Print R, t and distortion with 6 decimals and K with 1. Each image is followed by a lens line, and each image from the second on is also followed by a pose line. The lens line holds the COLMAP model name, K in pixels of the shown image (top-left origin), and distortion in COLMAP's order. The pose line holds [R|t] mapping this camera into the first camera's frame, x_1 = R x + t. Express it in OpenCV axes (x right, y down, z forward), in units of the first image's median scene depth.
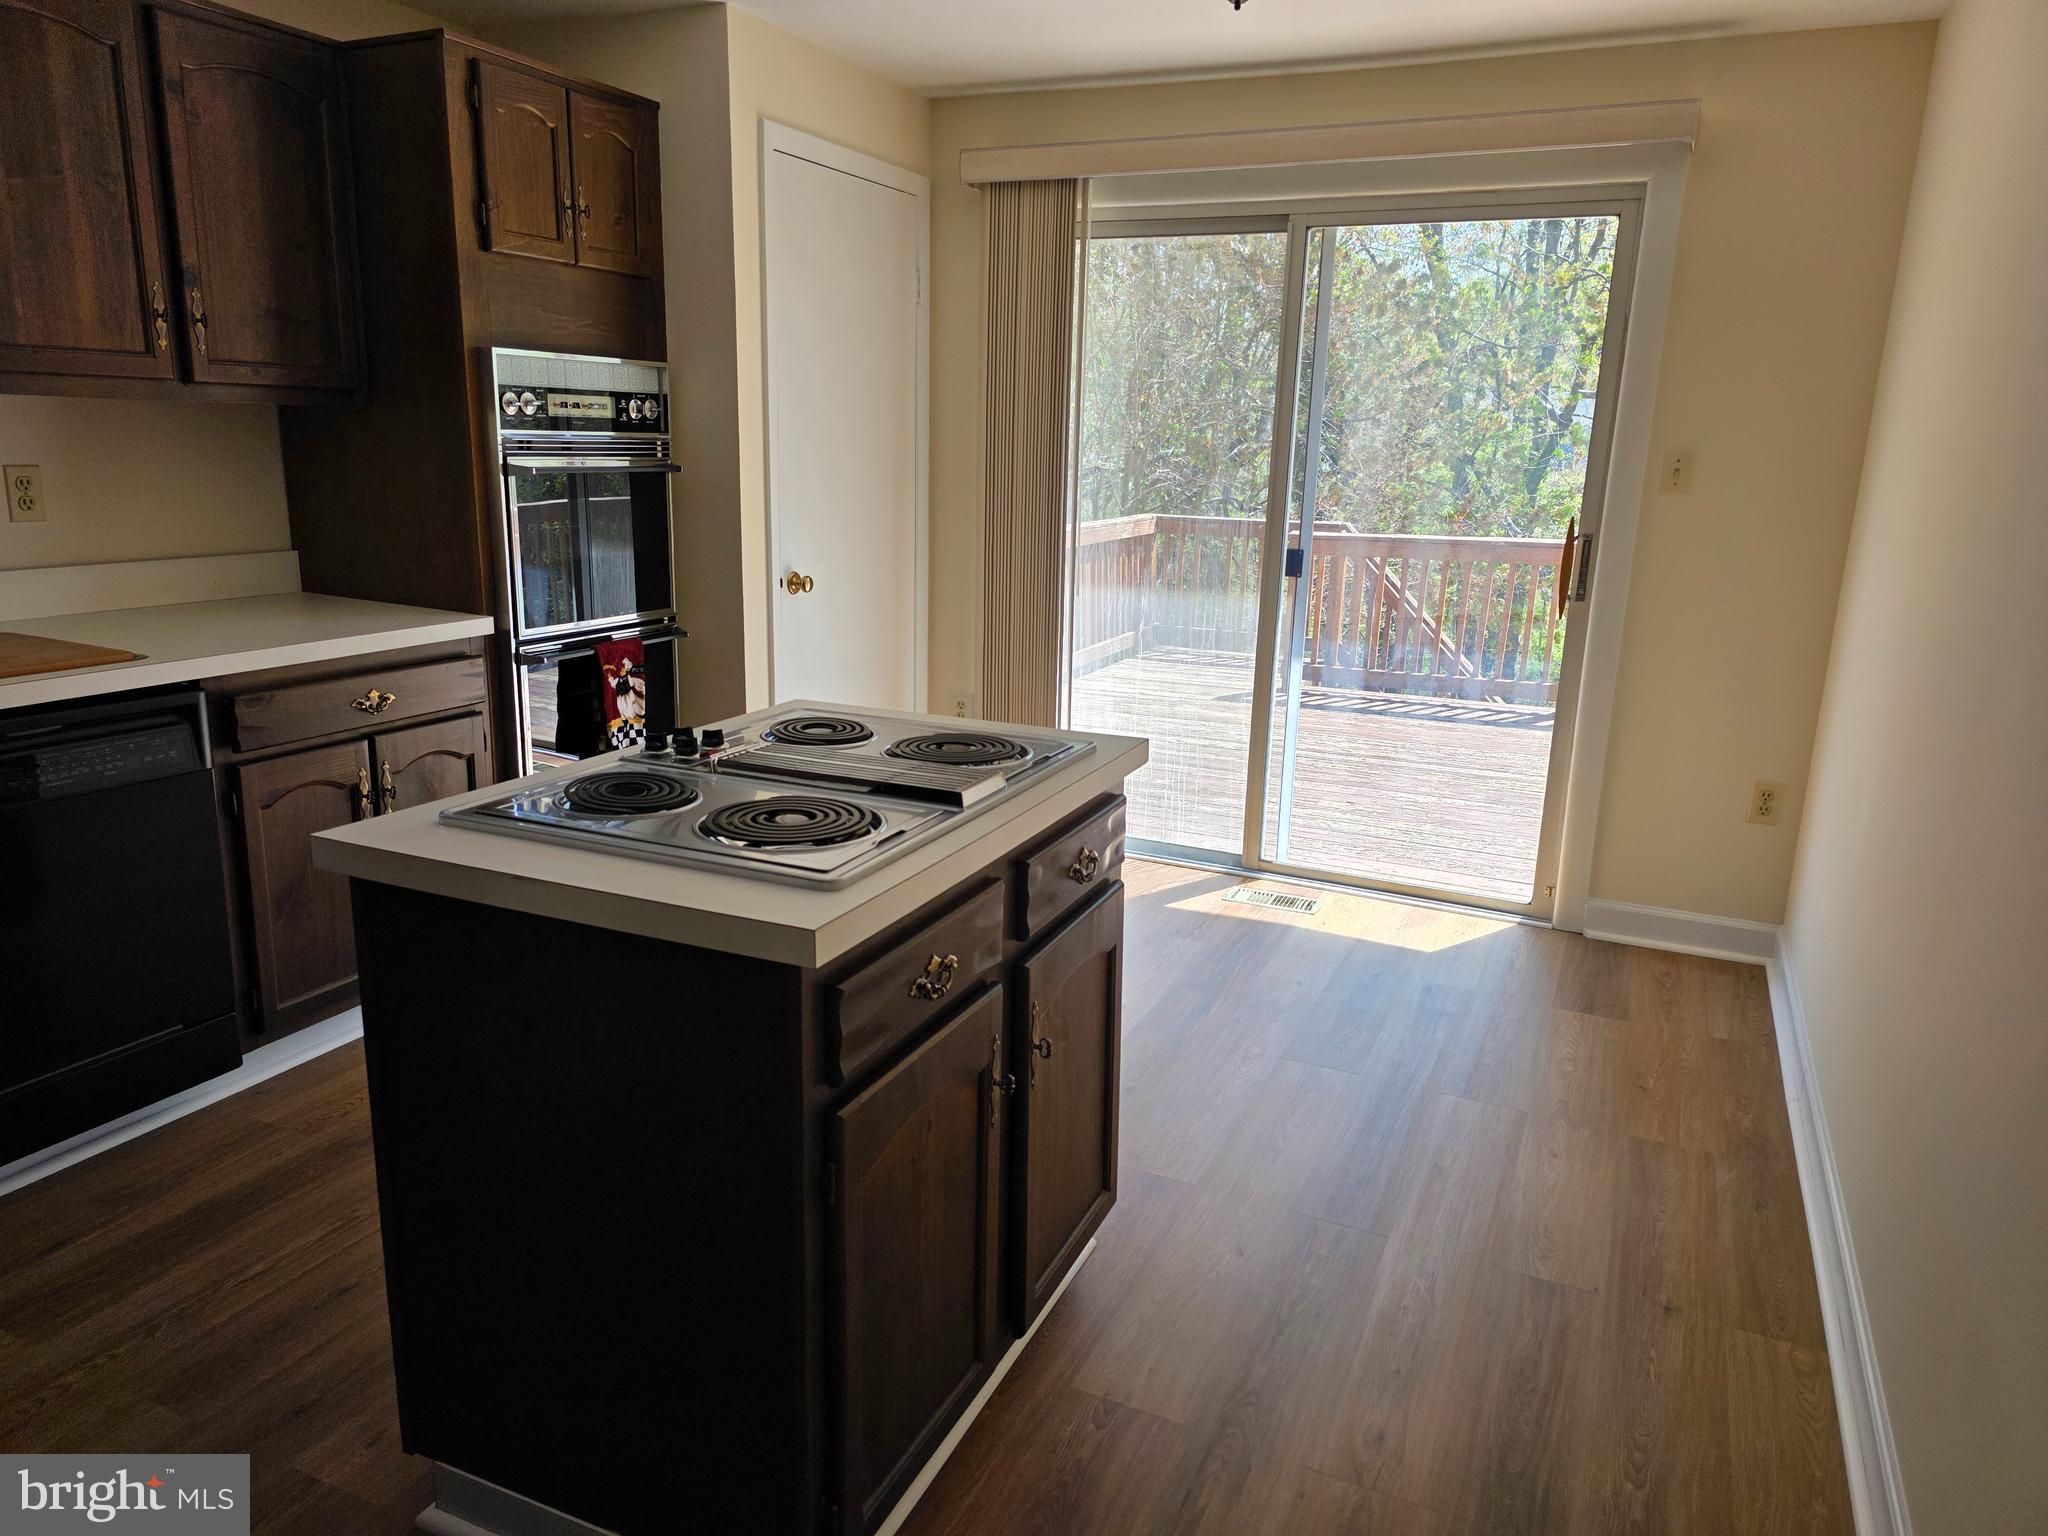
lens RADIAL K [[1341.3, 0, 1024.0], [0, 1341.3, 768.0], [0, 0, 1]] dist [0.007480, -0.005538]
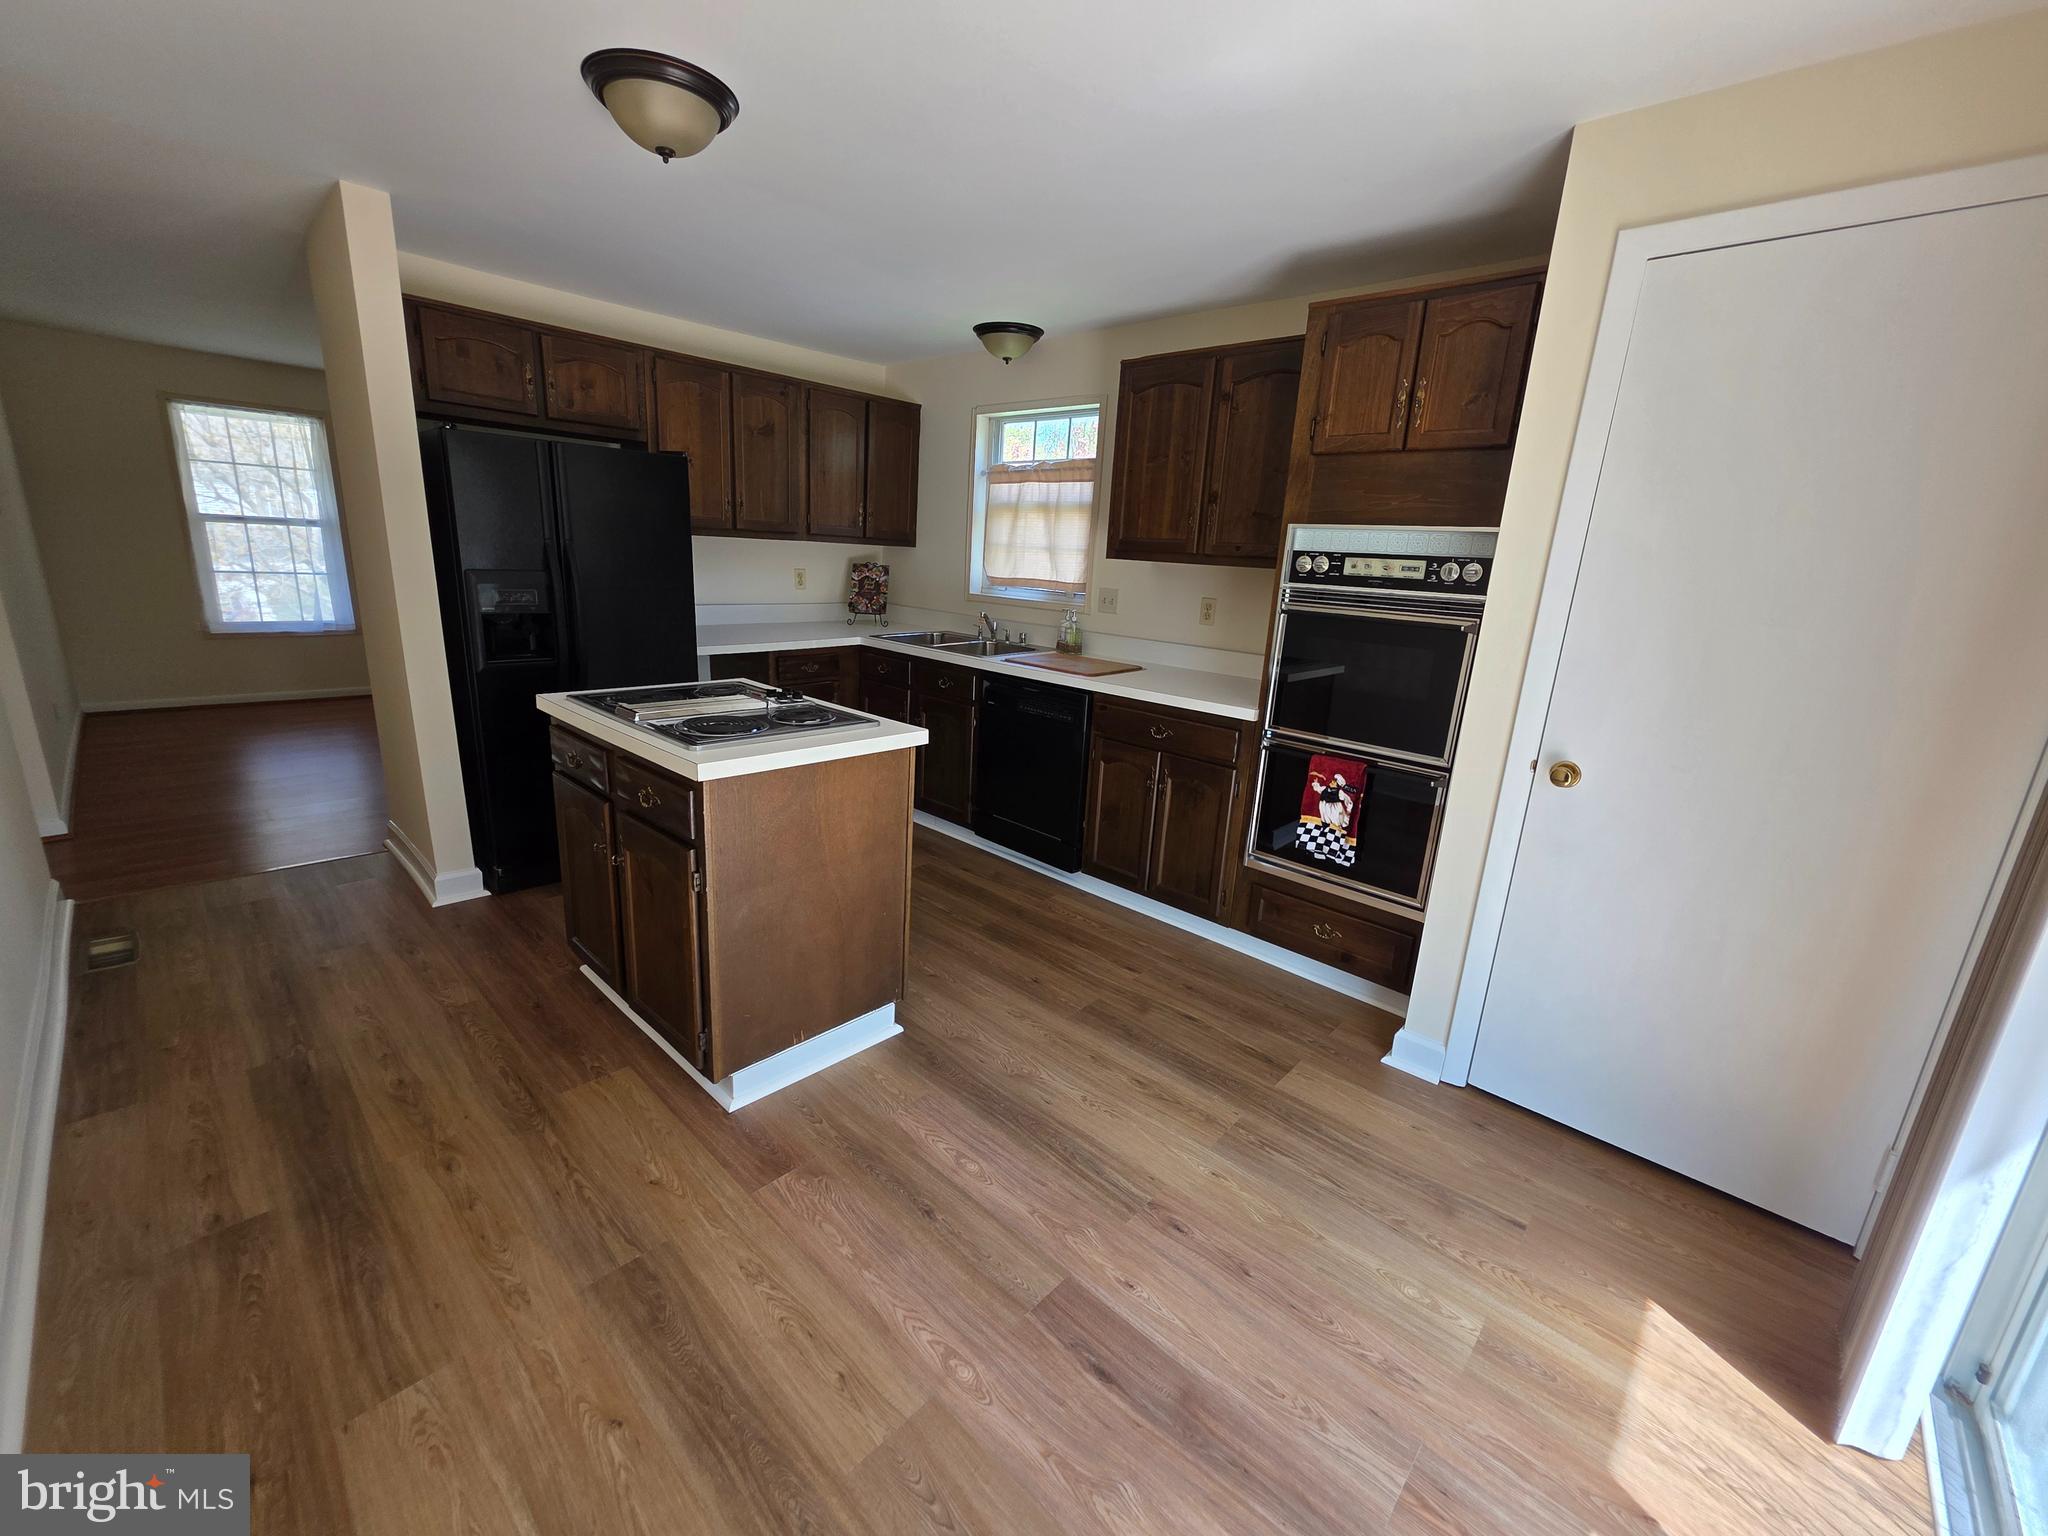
lens RADIAL K [[818.7, 0, 1024.0], [0, 818.7, 768.0], [0, 0, 1]] dist [-0.000263, -0.000074]
pose [[-0.301420, 0.197696, -0.932771, 0.470519], [-0.288907, 0.913345, 0.286937, -0.216250], [0.908669, 0.355973, -0.218185, 0.902450]]
